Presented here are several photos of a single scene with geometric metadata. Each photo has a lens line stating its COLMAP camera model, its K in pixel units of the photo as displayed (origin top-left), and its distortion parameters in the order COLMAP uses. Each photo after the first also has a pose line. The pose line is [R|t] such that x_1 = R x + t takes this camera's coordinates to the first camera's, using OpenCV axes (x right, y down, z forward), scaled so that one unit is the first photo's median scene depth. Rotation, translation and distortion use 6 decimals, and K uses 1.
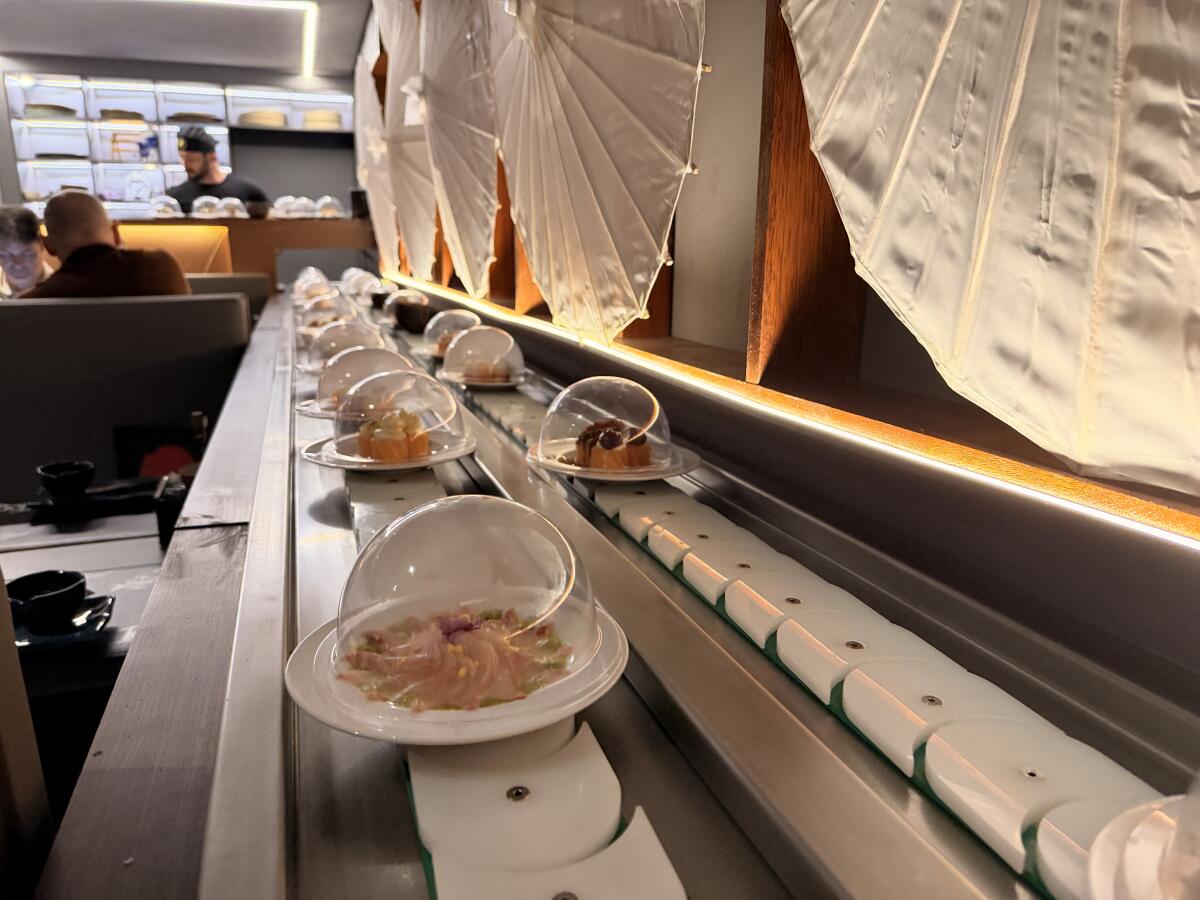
lens RADIAL K [[839.8, 0, 600.2], [0, 839.8, 461.0], [0, 0, 1]] dist [0.024405, -0.031659]
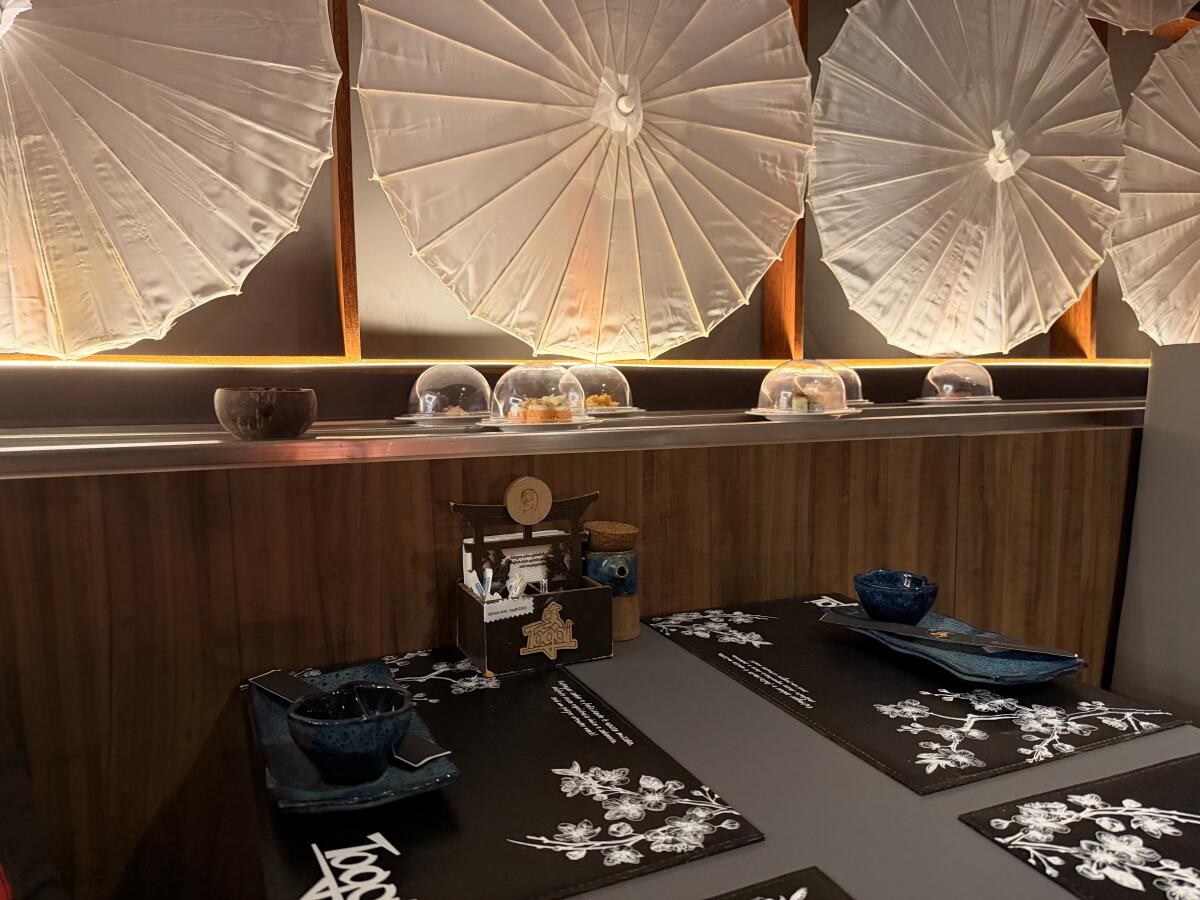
lens RADIAL K [[839.8, 0, 590.7], [0, 839.8, 451.3], [0, 0, 1]] dist [0.024405, -0.031659]
pose [[-0.062005, -0.088838, 0.994114, -1.853863], [0.257378, 0.960920, 0.101925, -0.213574], [-0.964319, 0.262183, -0.036717, 1.576516]]
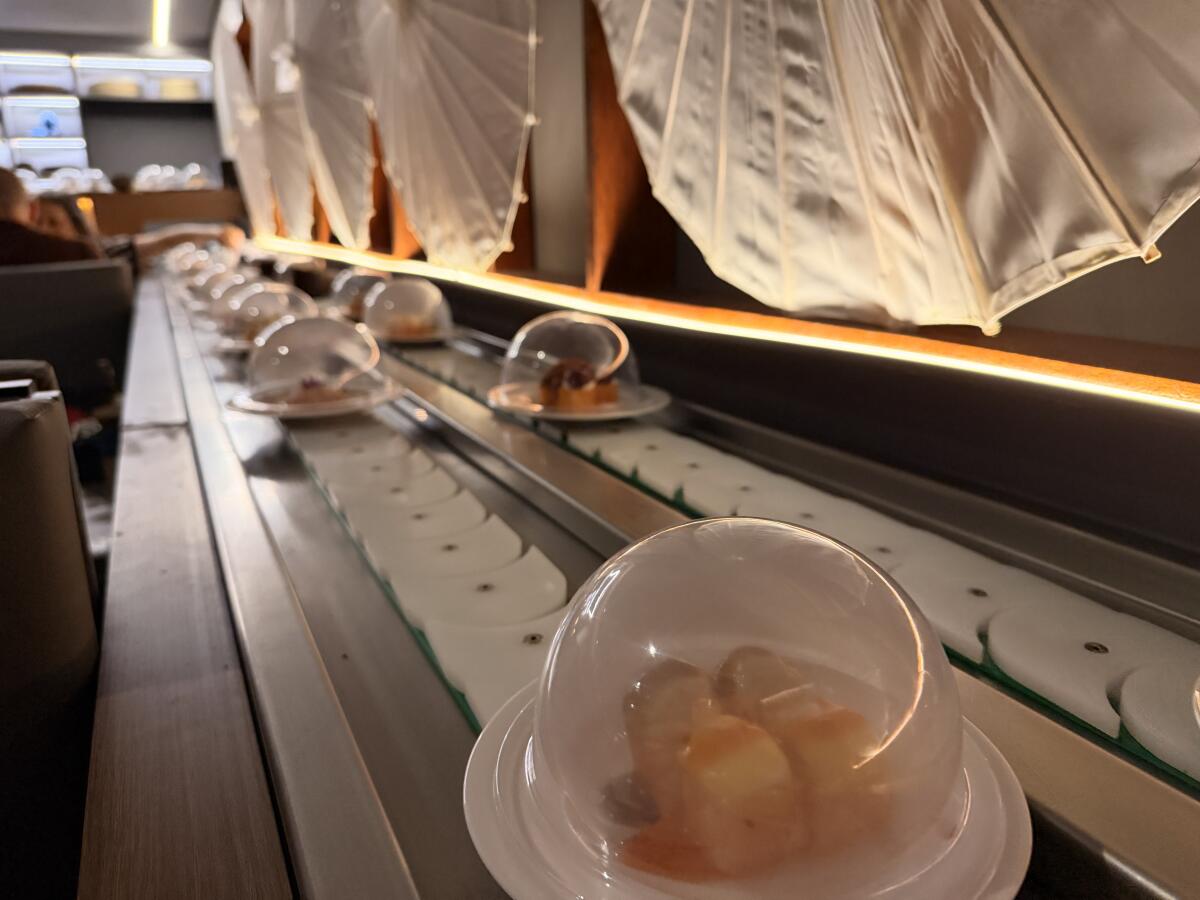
lens RADIAL K [[839.8, 0, 575.1], [0, 839.8, 459.1], [0, 0, 1]] dist [0.024405, -0.031659]
pose [[0.993367, -0.061662, 0.097053, 0.017433], [0.058131, 0.997555, 0.038802, 0.106754], [-0.099208, -0.032903, 0.994523, -0.258206]]
